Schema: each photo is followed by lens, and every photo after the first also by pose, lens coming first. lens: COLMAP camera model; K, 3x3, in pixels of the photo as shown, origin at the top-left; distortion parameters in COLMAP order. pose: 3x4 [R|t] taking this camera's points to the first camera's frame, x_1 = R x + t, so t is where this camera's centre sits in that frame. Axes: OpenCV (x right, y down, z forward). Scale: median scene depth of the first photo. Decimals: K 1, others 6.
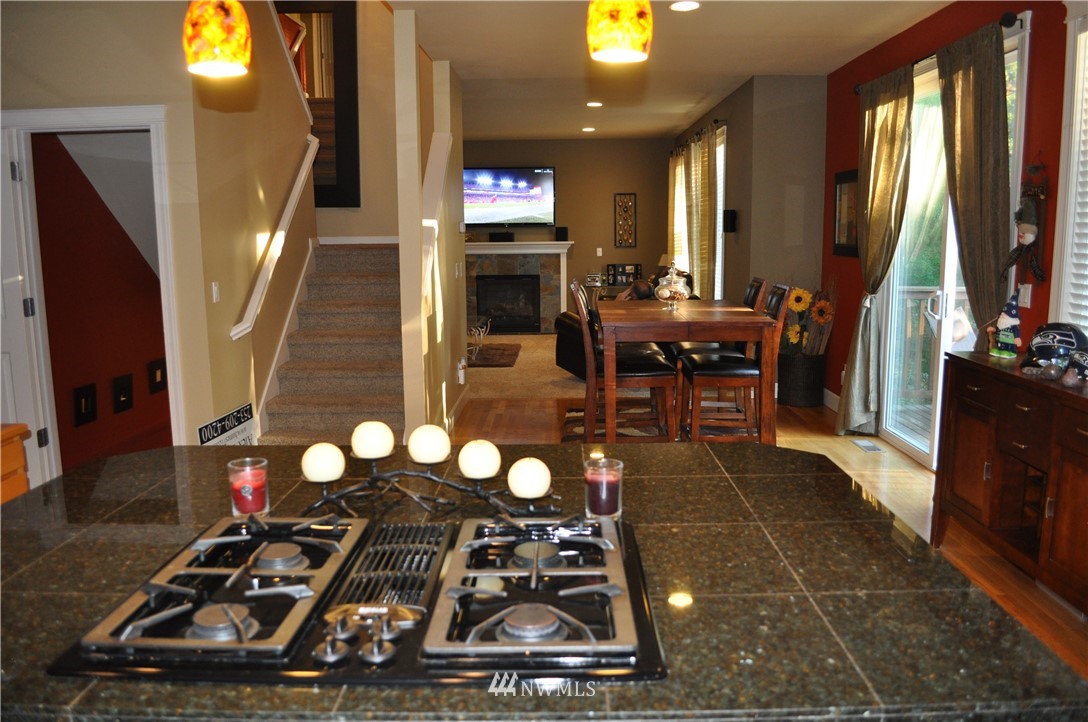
lens RADIAL K [[854.7, 0, 546.0], [0, 854.7, 359.7], [0, 0, 1]] dist [-0.071618, 0.000066]
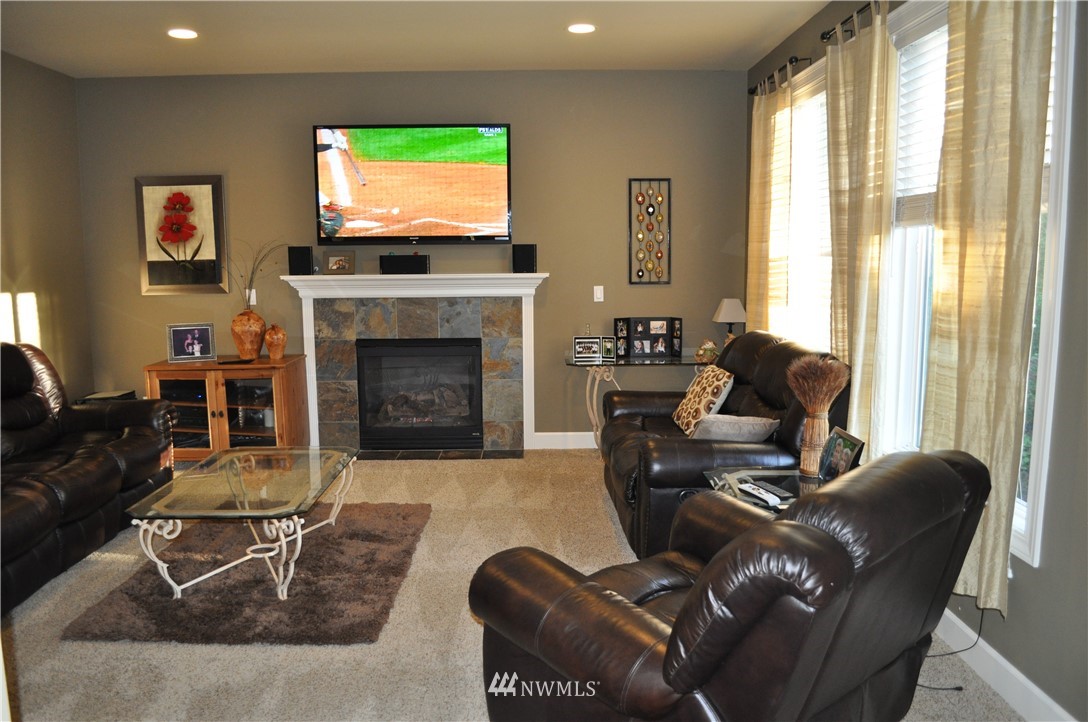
lens RADIAL K [[854.7, 0, 542.4], [0, 854.7, 364.3], [0, 0, 1]] dist [-0.071618, 0.000066]
pose [[0.999601, -0.001333, 0.028225, 0.014693], [0.001786, 0.999870, -0.016022, -0.076065], [-0.028200, 0.016066, 0.999473, 0.493524]]
